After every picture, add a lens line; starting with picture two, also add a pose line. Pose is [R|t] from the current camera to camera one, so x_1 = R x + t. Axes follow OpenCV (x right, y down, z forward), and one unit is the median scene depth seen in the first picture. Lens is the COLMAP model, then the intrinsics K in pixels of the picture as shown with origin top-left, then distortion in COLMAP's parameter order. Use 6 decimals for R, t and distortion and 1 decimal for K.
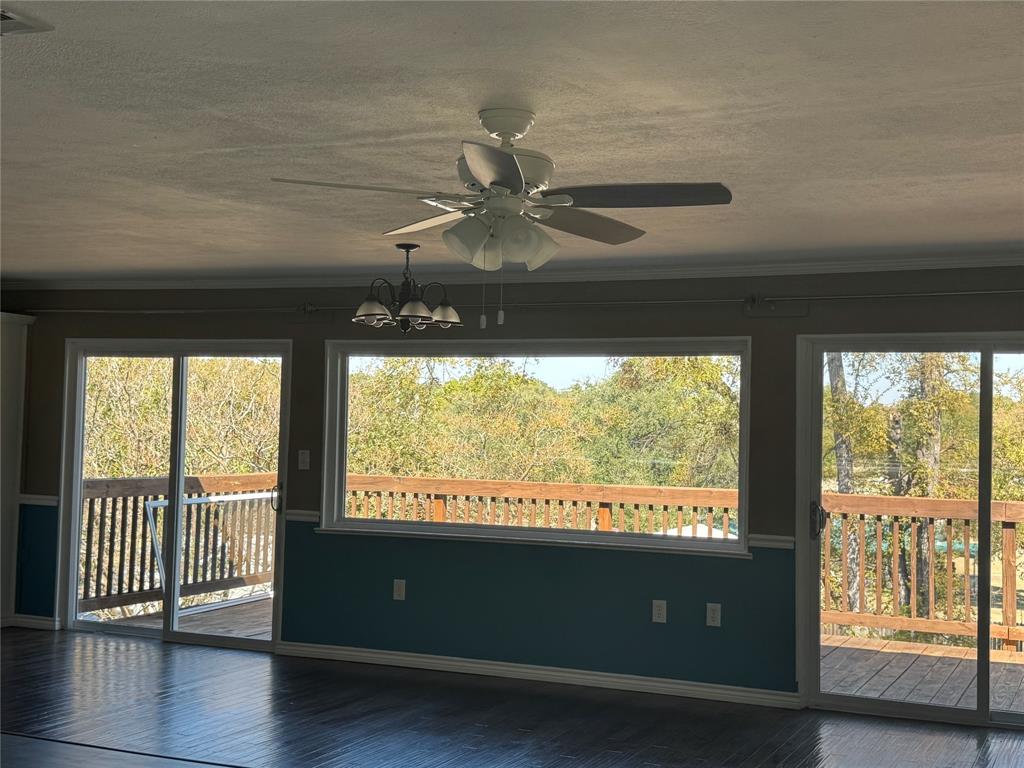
lens RADIAL K [[1350.7, 0, 512.0], [0, 1350.7, 384.0], [0, 0, 1]] dist [-0.005679, 0.034417]
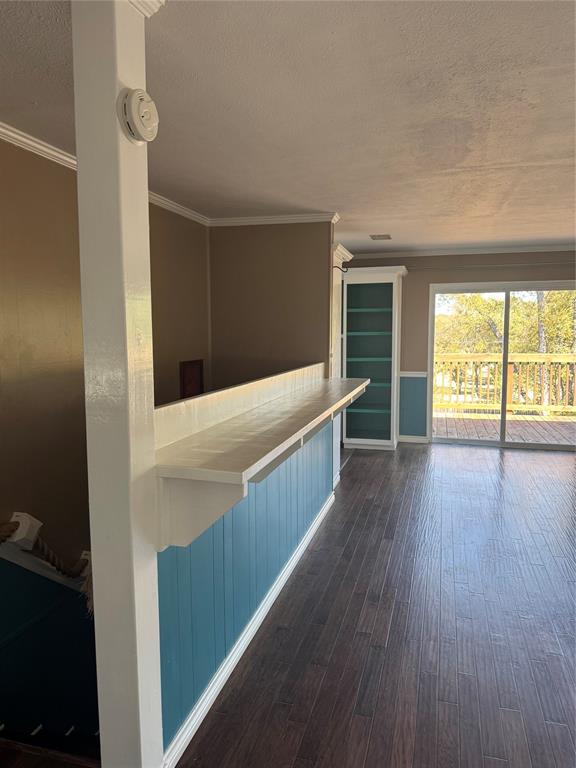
lens RADIAL K [[542.4, 0, 284.3], [0, 542.4, 383.8], [0, 0, 1]] dist [0.104453, -0.004802]
pose [[0.988271, -0.051349, 0.143815, -0.184639], [0.032797, 0.991164, 0.128522, -0.000661], [-0.149144, -0.122298, 0.981223, 0.086130]]
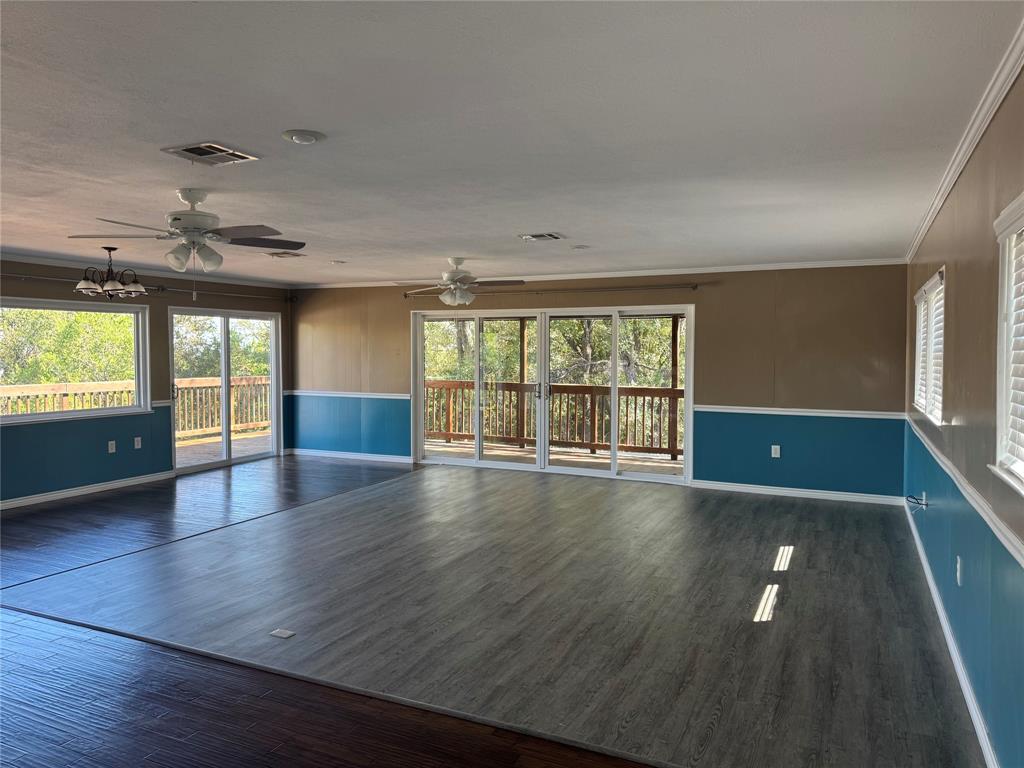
lens RADIAL K [[723.2, 0, 512.0], [0, 723.2, 384.0], [0, 0, 1]] dist [0.104453, -0.004802]
pose [[0.016219, -0.070779, 0.997360, -1.001573], [-0.019175, 0.997286, 0.071086, -0.007057], [-0.999685, -0.020278, 0.014818, 0.453310]]
